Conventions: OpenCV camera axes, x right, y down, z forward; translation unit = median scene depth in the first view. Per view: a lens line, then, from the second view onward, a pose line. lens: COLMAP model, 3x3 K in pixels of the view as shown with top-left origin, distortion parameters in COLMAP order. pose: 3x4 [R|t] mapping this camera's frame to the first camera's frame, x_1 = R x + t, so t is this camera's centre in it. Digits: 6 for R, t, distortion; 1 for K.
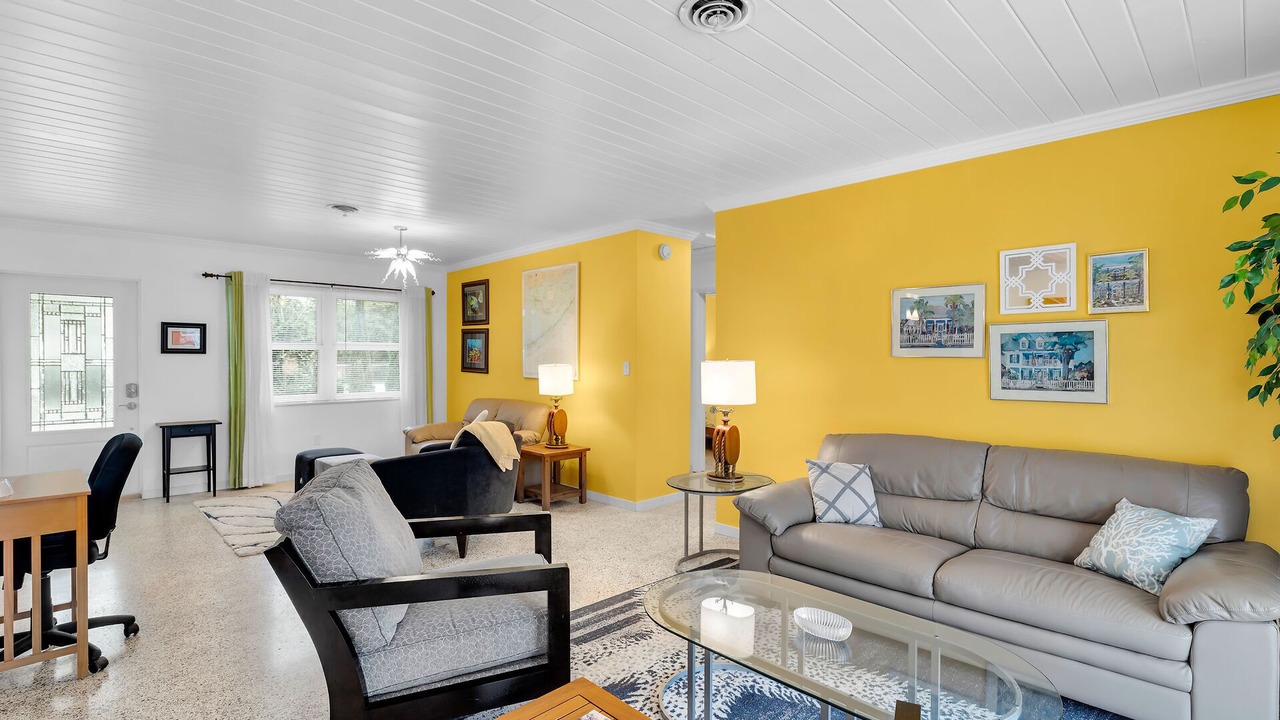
lens RADIAL K [[576.5, 0, 639.3], [0, 576.5, 362.2], [0, 0, 1]] dist [0.006889, -0.002134]
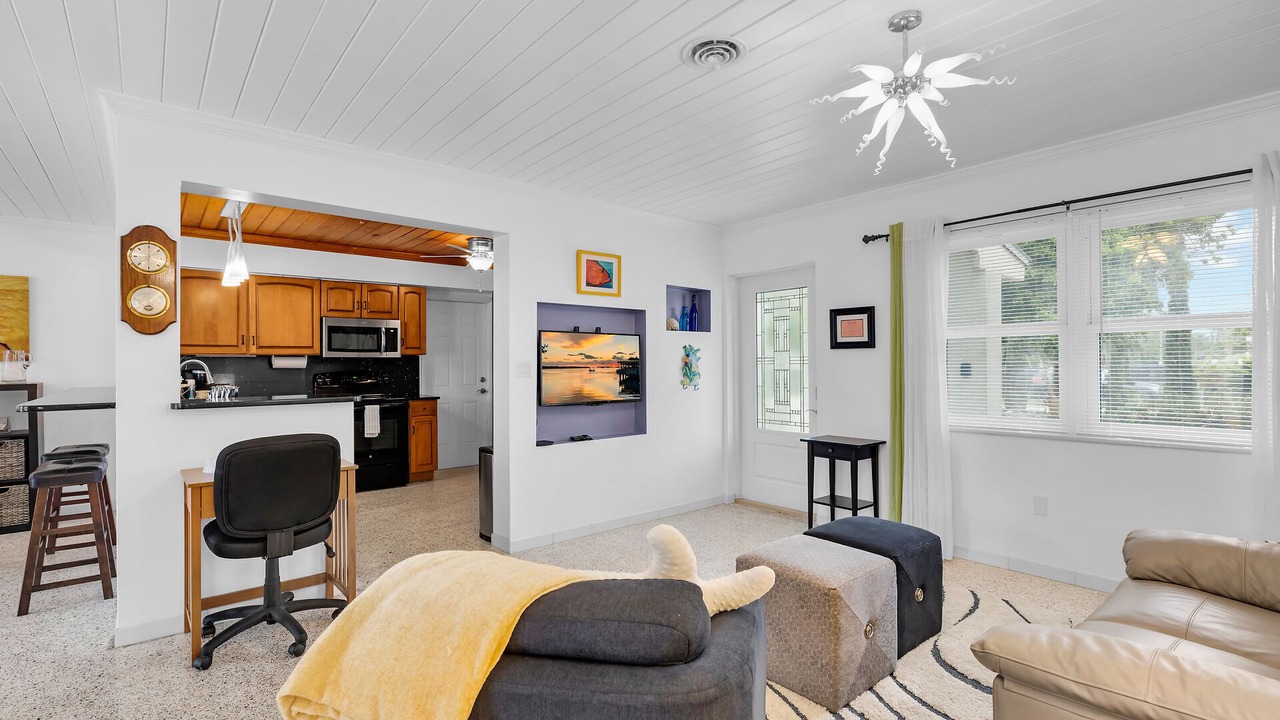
lens RADIAL K [[576.5, 0, 632.1], [0, 576.5, 356.2], [0, 0, 1]] dist [0.006889, -0.002134]
pose [[-0.045194, -0.014414, -0.998874, -0.014278], [-0.000761, 0.999896, -0.014394, 0.006668], [0.998978, 0.000110, -0.045200, 0.737318]]
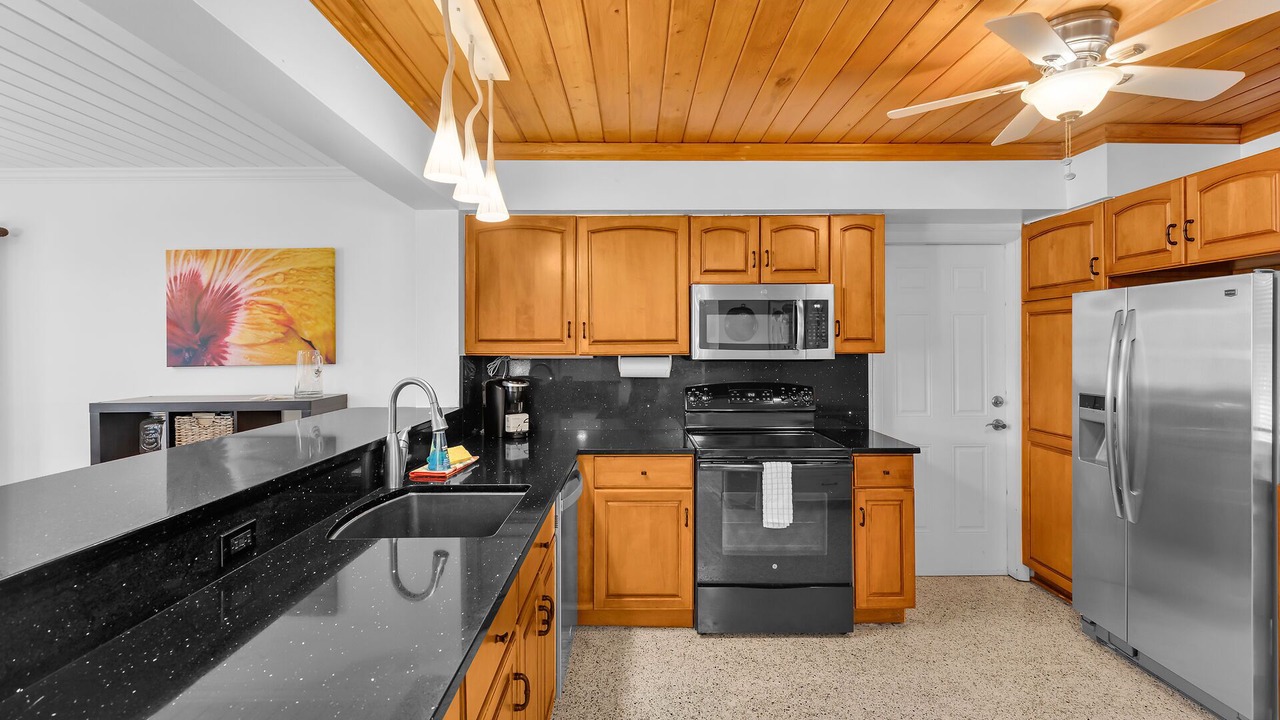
lens RADIAL K [[576.5, 0, 639.5], [0, 576.5, 341.7], [0, 0, 1]] dist [0.006889, -0.002134]
pose [[-0.670981, -0.006198, -0.741448, -0.579150], [-0.004666, 0.999981, -0.004136, -0.020594], [0.741460, 0.000684, -0.670997, 0.470024]]
